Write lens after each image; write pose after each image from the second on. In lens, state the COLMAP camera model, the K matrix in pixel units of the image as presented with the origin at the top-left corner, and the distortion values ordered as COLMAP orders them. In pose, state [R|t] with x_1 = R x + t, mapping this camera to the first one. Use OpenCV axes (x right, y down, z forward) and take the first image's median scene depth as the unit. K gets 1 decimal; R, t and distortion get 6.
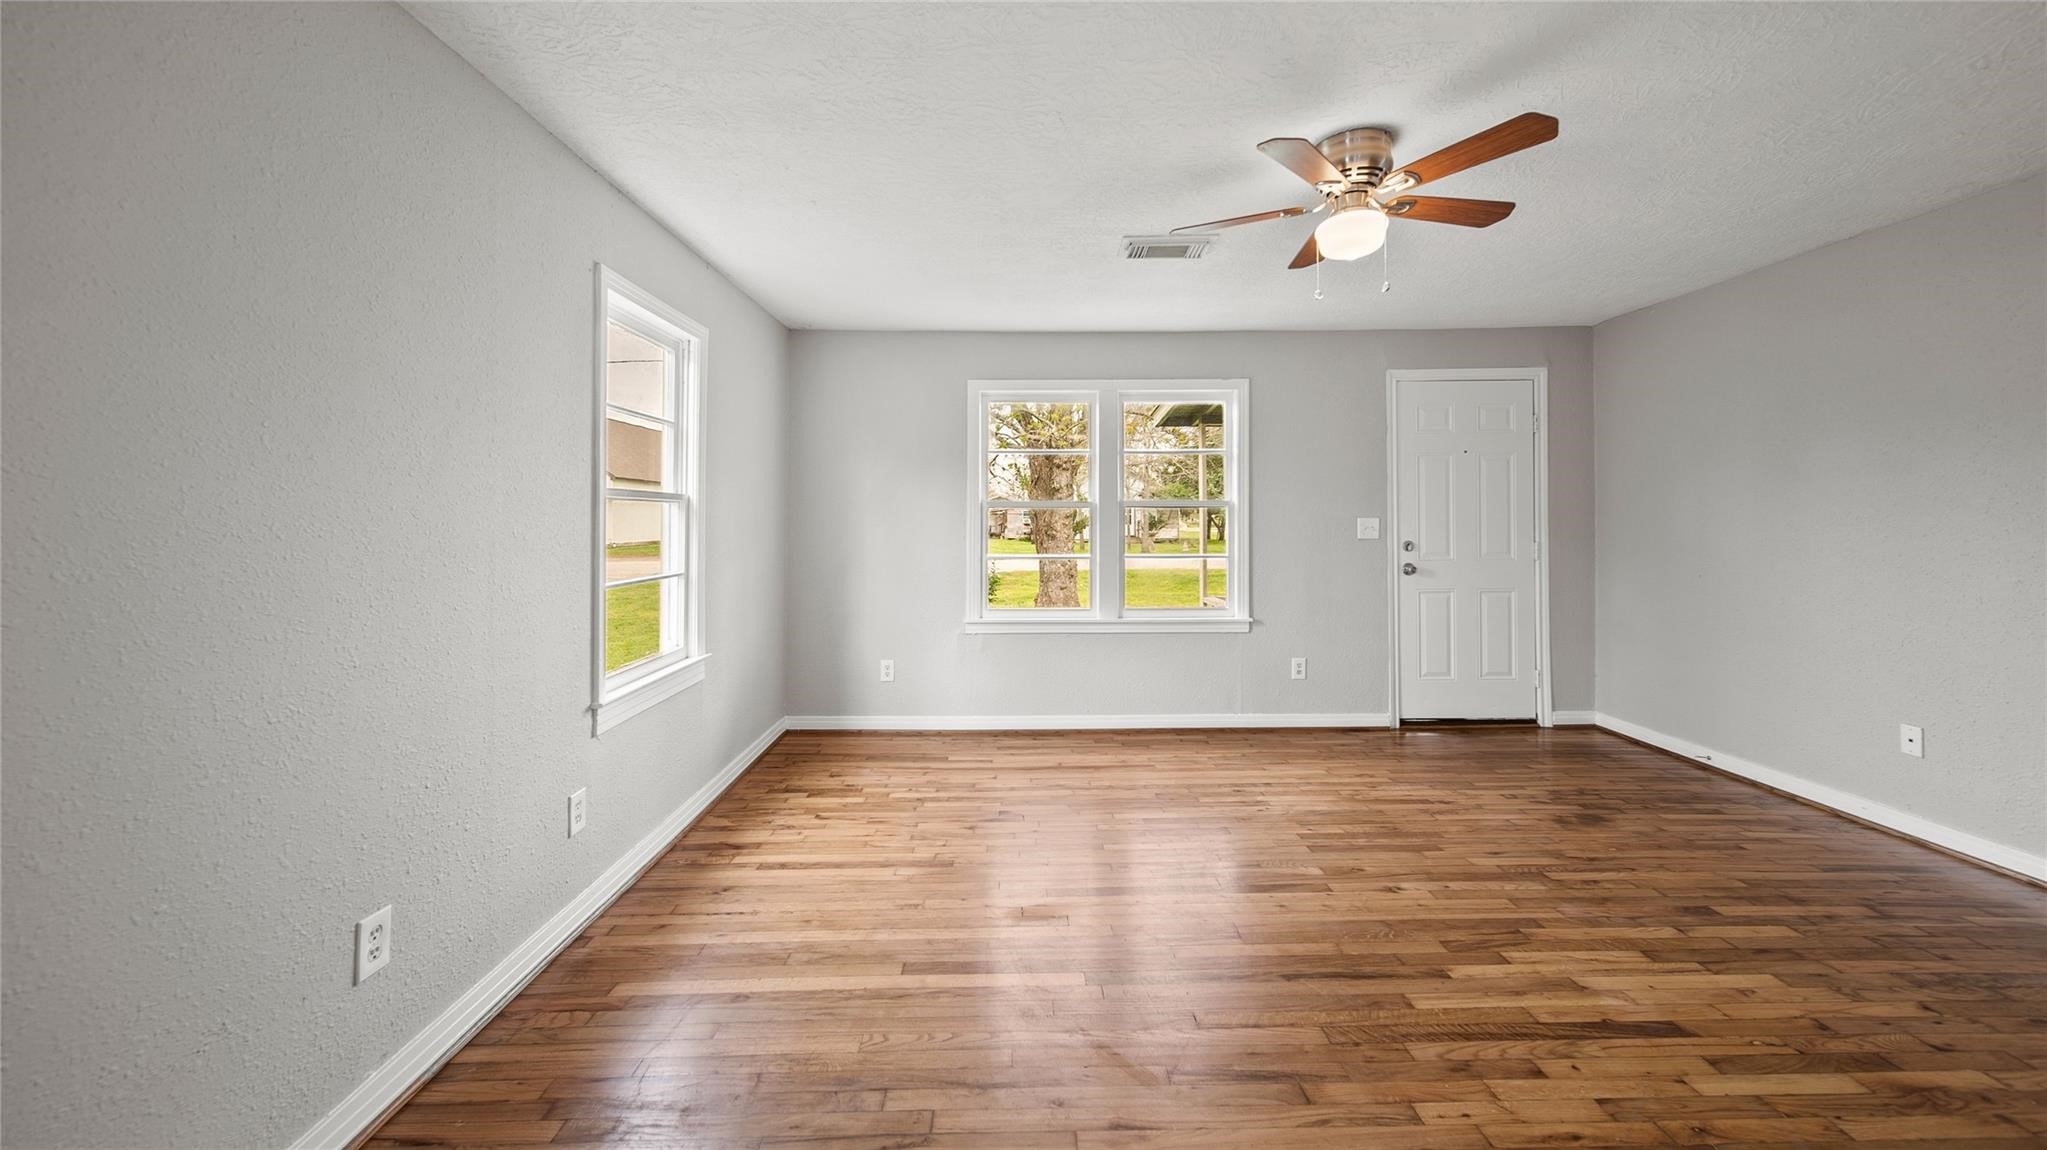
lens RADIAL K [[743.0, 0, 1022.7], [0, 743.0, 517.9], [0, 0, 1]] dist [-0.001569, -0.000357]
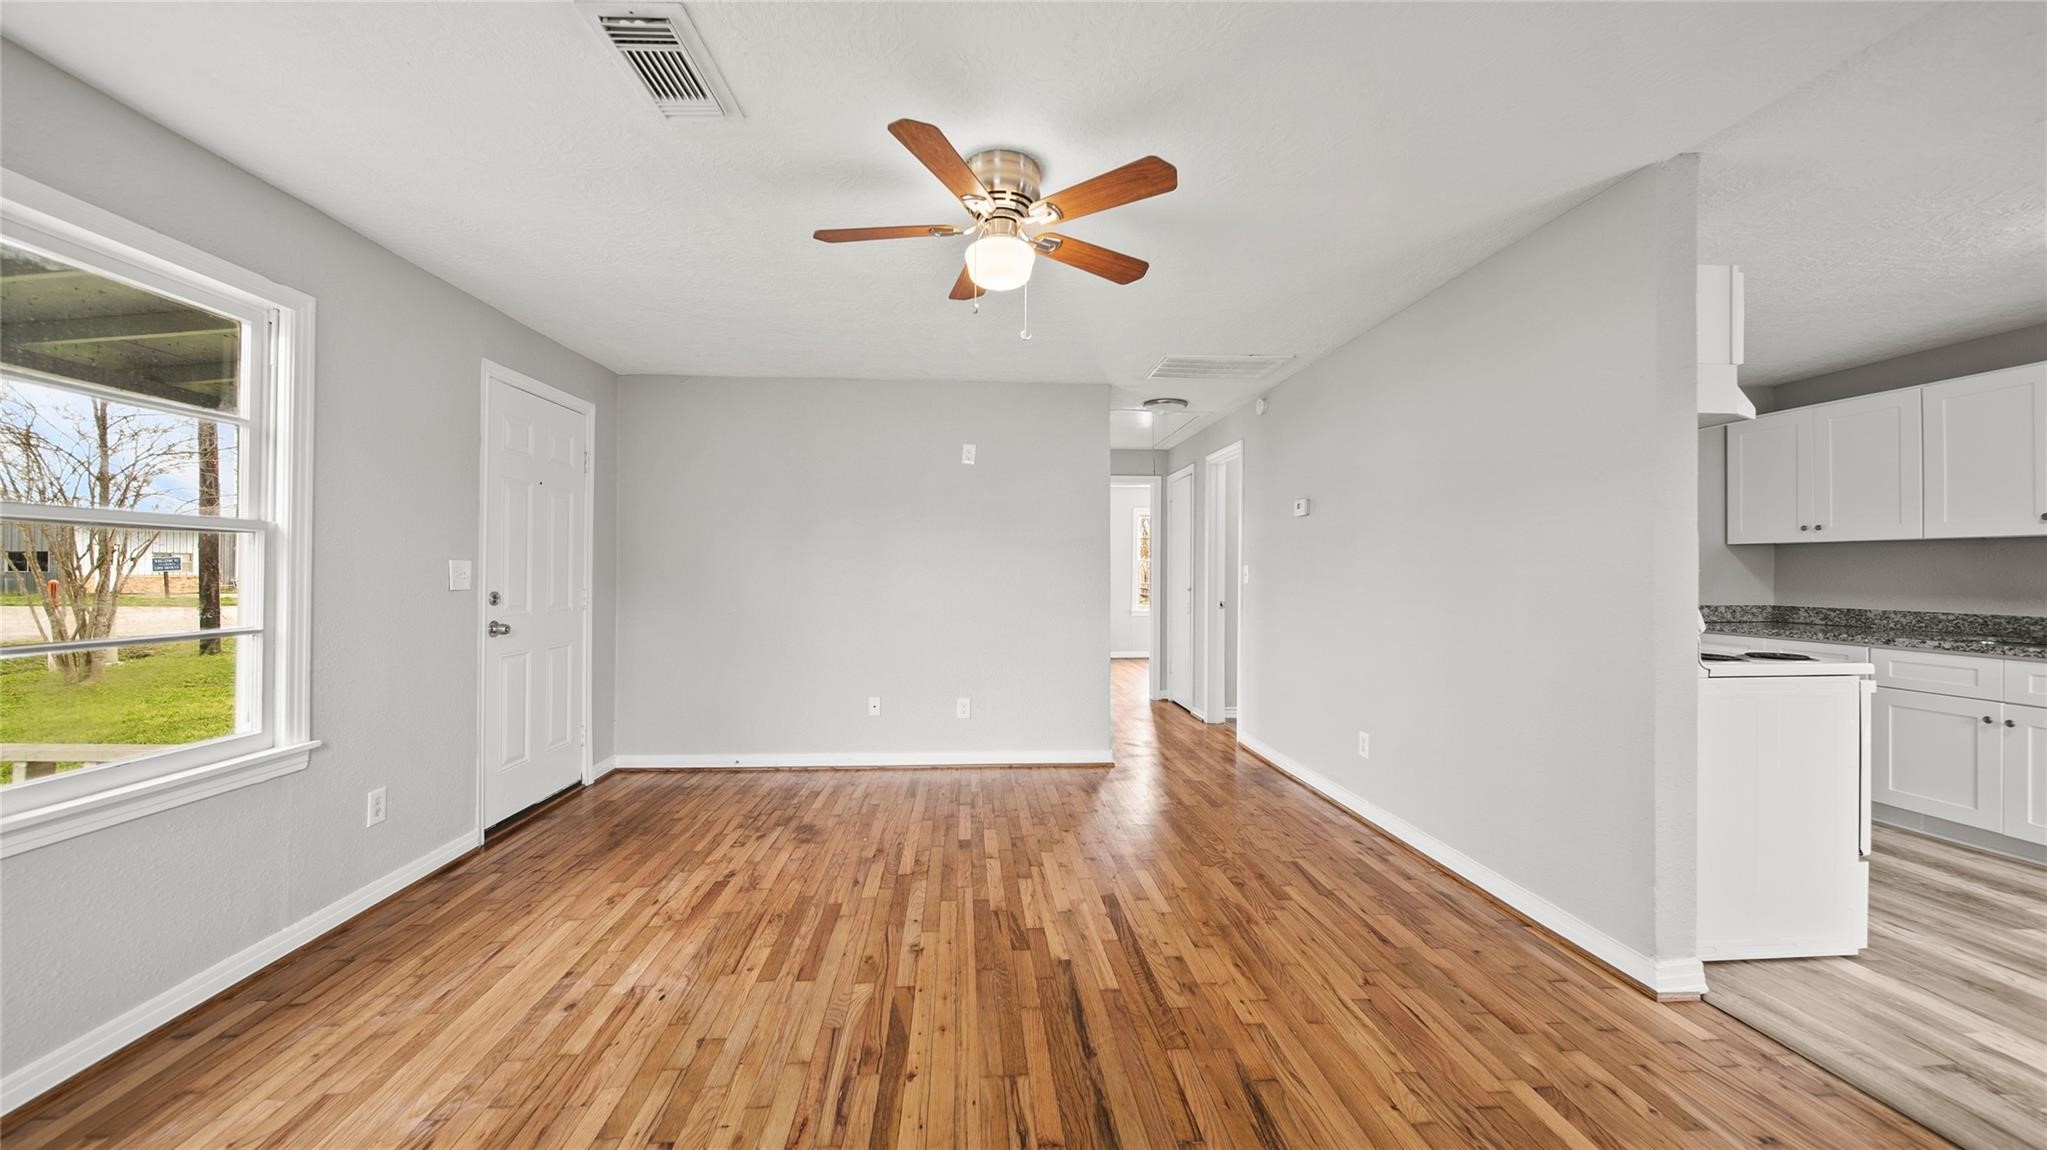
lens RADIAL K [[724.4, 0, 1009.4], [0, 724.4, 534.3], [0, 0, 1]] dist [0.000995, 0.000007]
pose [[-0.059962, 0.055518, 0.996656, -0.262963], [-0.009695, 0.998373, -0.056196, 0.010001], [-0.998154, -0.013033, -0.059327, 0.530836]]
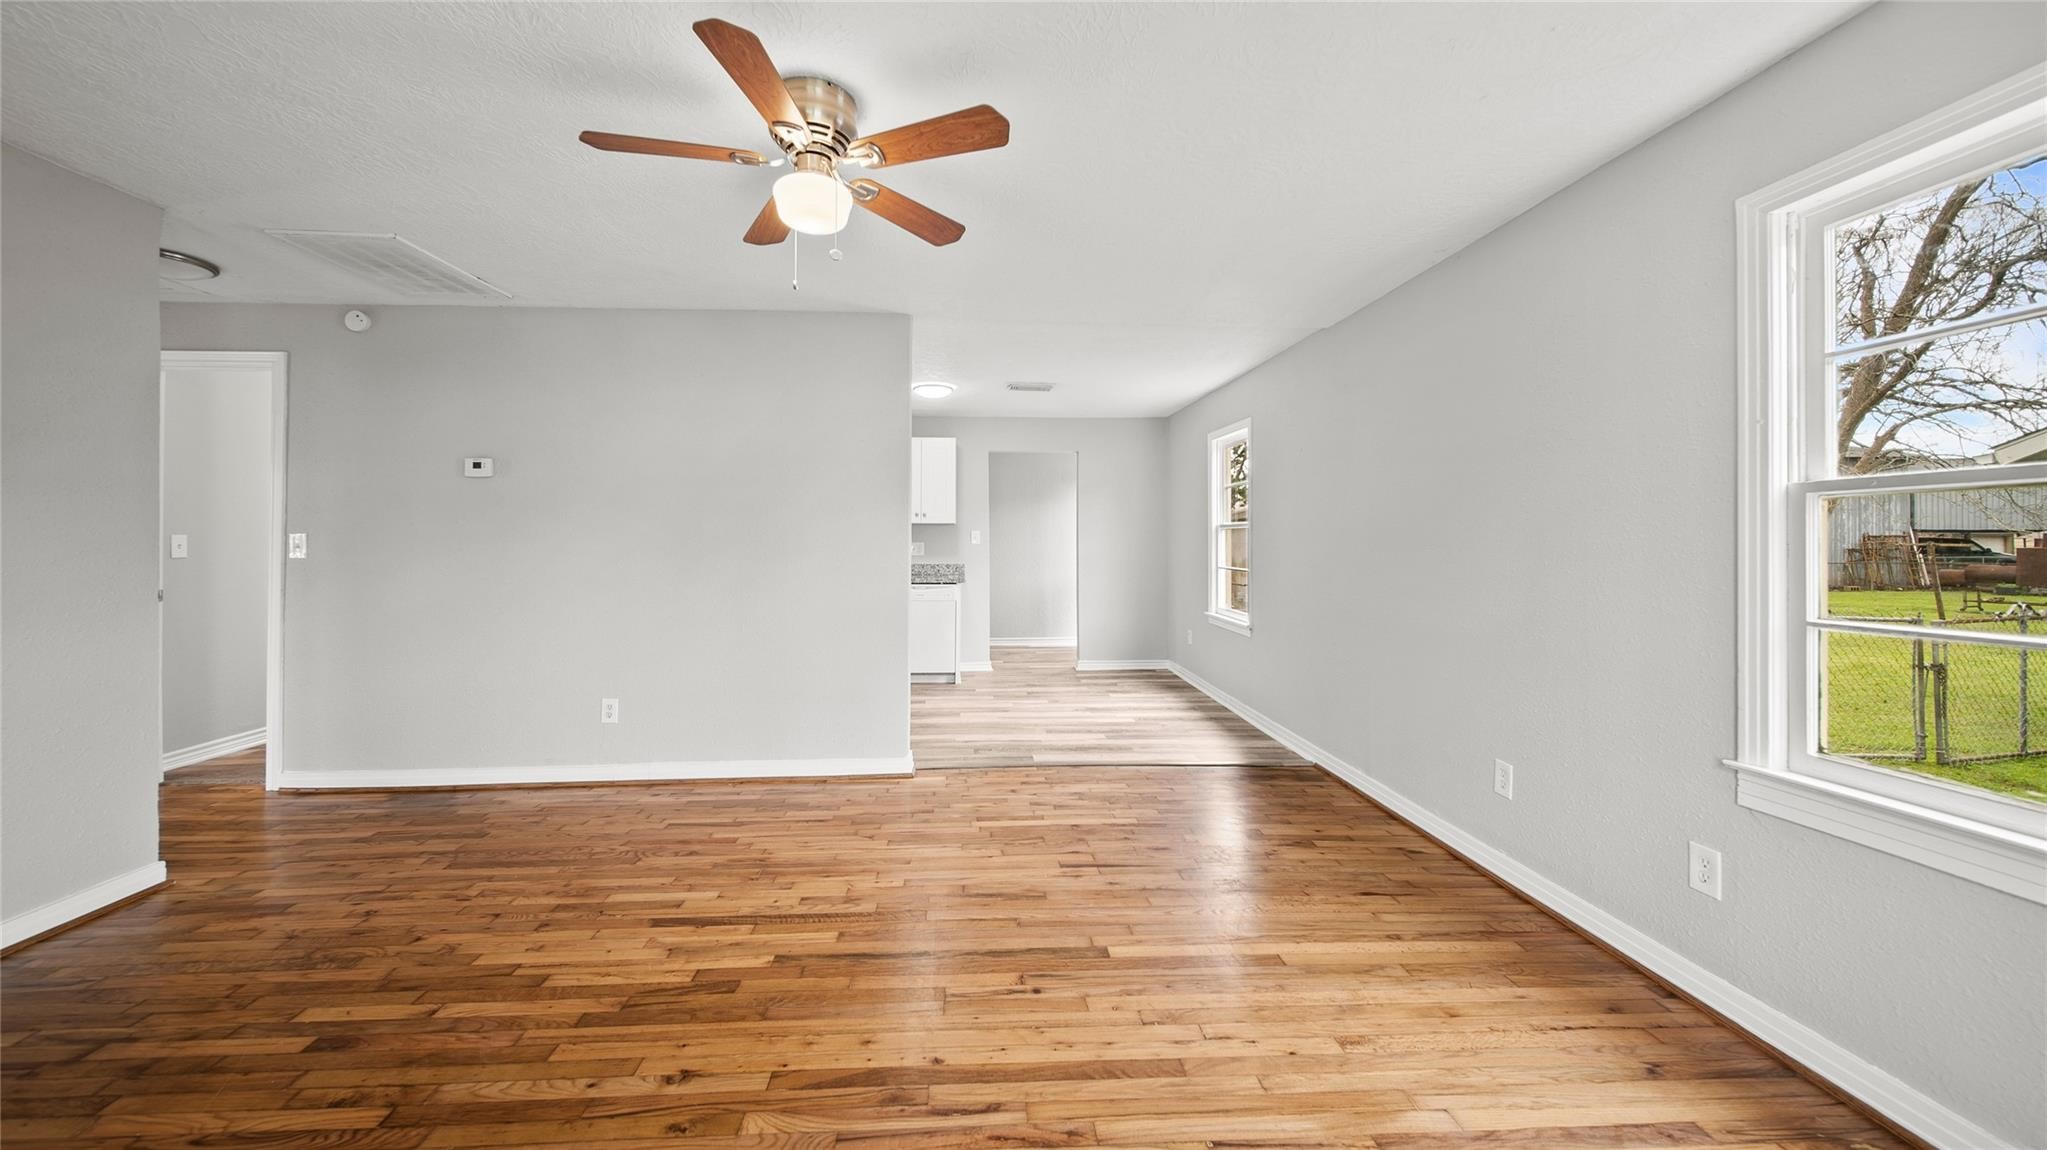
lens RADIAL K [[717.0, 0, 1009.8], [0, 717.0, 547.1], [0, 0, 1]] dist [0.000748, 0.000064]
pose [[-0.998617, 0.004440, -0.052389, 0.129959], [0.004501, 0.999989, -0.001053, 0.009392], [0.052384, -0.001288, -0.998626, 0.941611]]
